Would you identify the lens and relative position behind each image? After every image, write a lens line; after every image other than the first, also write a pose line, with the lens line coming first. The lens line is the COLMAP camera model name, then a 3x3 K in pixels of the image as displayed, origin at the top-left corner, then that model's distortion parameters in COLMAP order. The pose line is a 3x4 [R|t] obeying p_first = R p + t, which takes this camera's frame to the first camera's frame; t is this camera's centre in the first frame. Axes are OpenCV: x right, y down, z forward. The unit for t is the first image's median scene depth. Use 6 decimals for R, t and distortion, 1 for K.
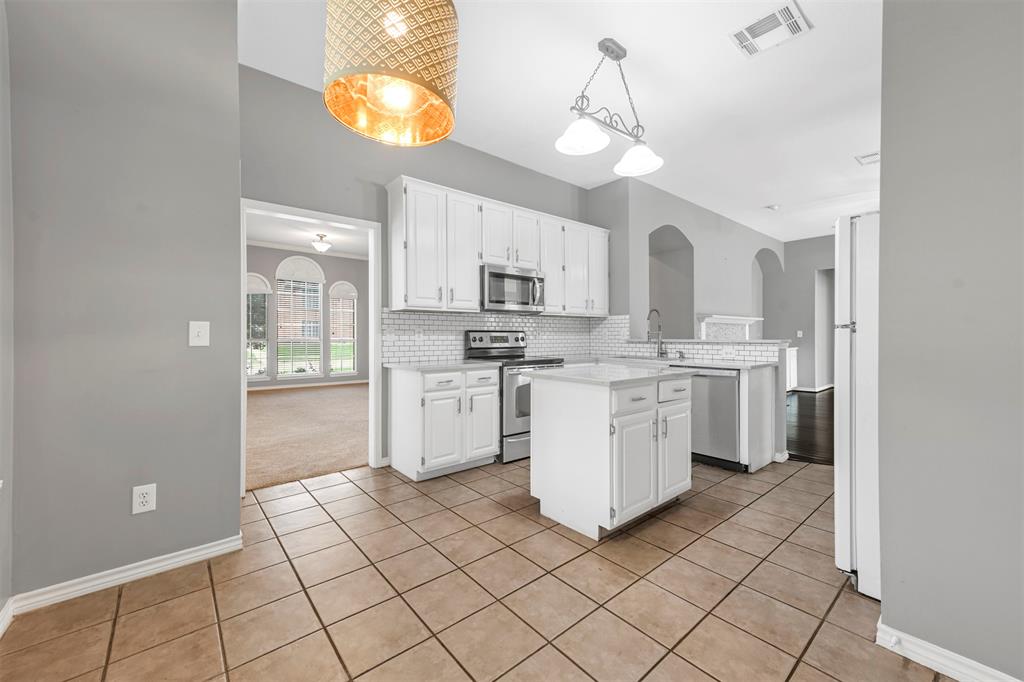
lens RADIAL K [[404.0, 0, 515.8], [0, 404.0, 333.4], [0, 0, 1]] dist [0.015711, -0.000117]
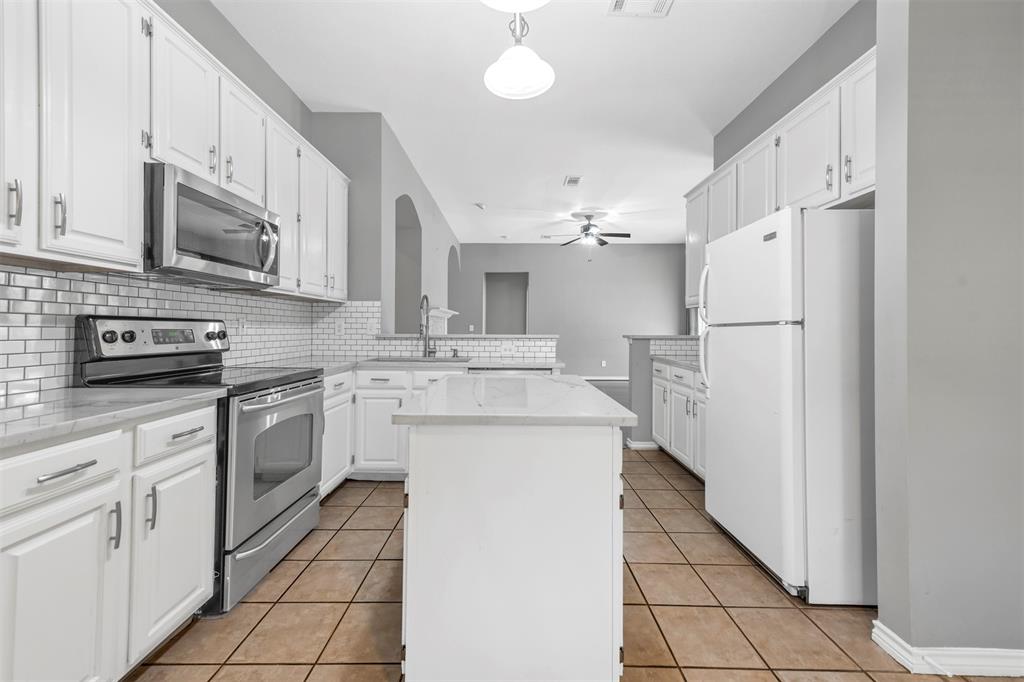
lens RADIAL K [[404.0, 0, 506.2], [0, 404.0, 323.4], [0, 0, 1]] dist [0.015711, -0.000117]
pose [[0.652793, 0.015913, 0.757369, -0.153831], [-0.011269, 0.999873, -0.011296, 0.000824], [-0.757453, -0.001161, 0.652889, 0.407895]]
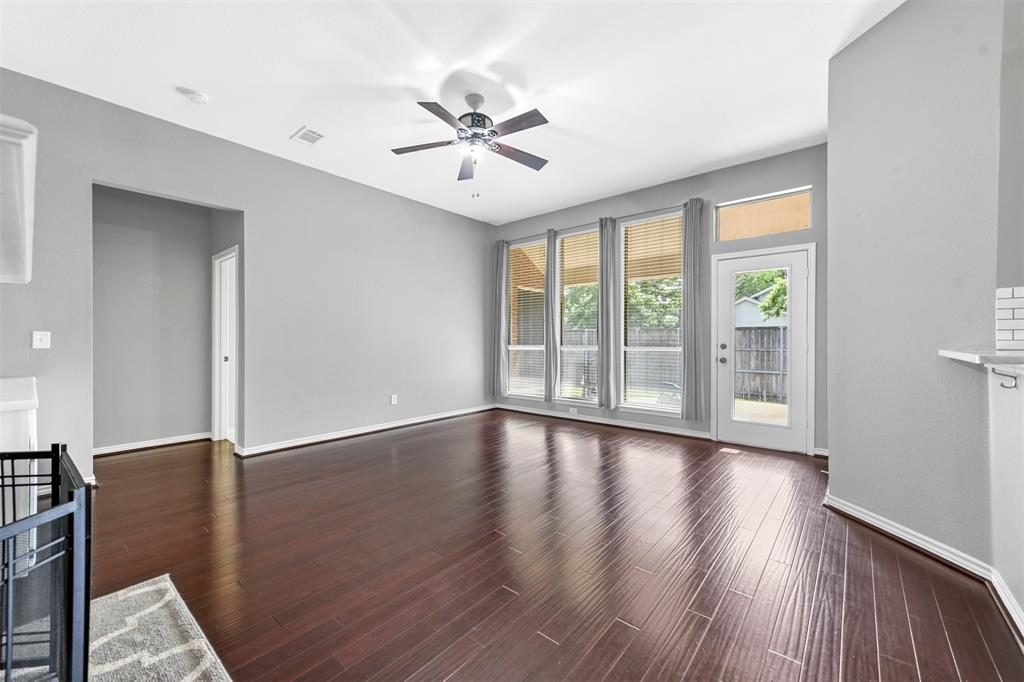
lens RADIAL K [[404.0, 0, 510.7], [0, 404.0, 339.6], [0, 0, 1]] dist [0.015711, -0.000117]
pose [[-0.151949, 0.001332, 0.988387, 0.529377], [-0.005322, 0.999983, -0.002166, -0.000679], [-0.988374, -0.005590, -0.151939, 1.266146]]
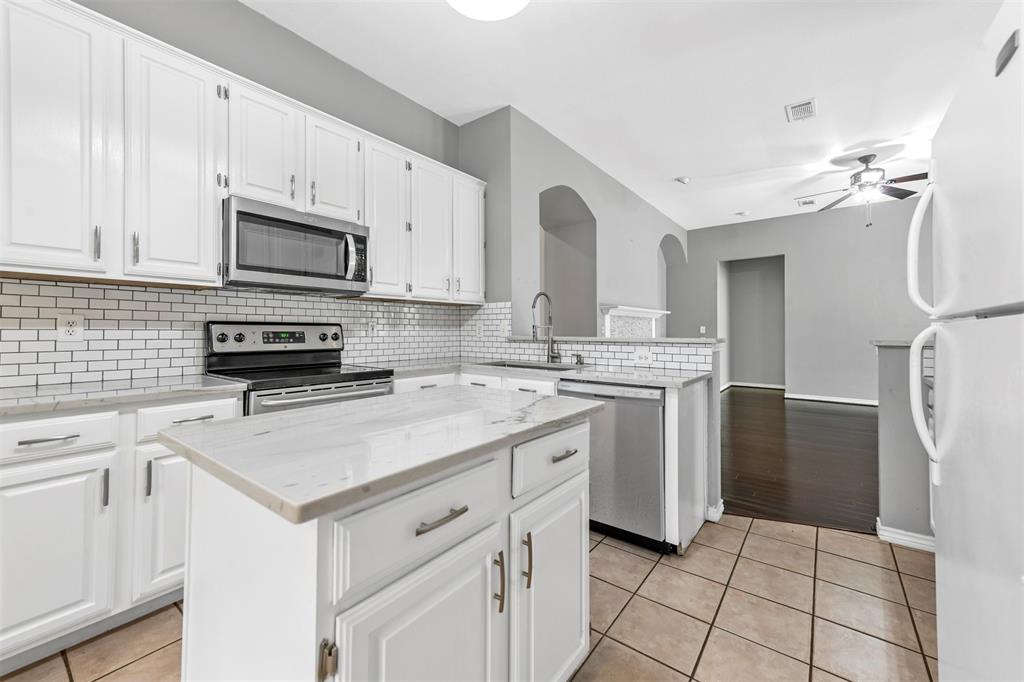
lens RADIAL K [[404.0, 0, 515.7], [0, 404.0, 323.8], [0, 0, 1]] dist [0.015711, -0.000117]
pose [[0.976944, 0.006624, 0.213391, 0.164529], [-0.004383, 0.999930, -0.010973, 0.000368], [-0.213449, 0.009785, 0.976905, 0.369786]]
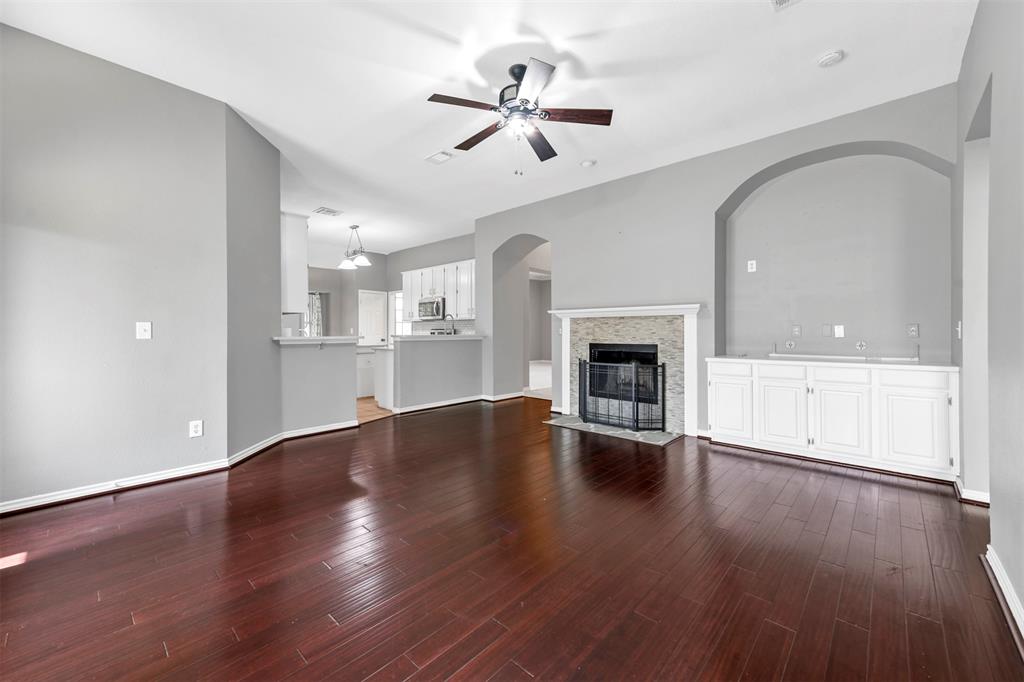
lens RADIAL K [[404.0, 0, 503.5], [0, 404.0, 333.5], [0, 0, 1]] dist [0.015711, -0.000117]
pose [[0.115229, 0.006363, -0.993319, 2.001910], [0.001793, 0.999977, 0.006613, 0.003229], [0.993337, -0.002543, 0.115215, 1.110970]]
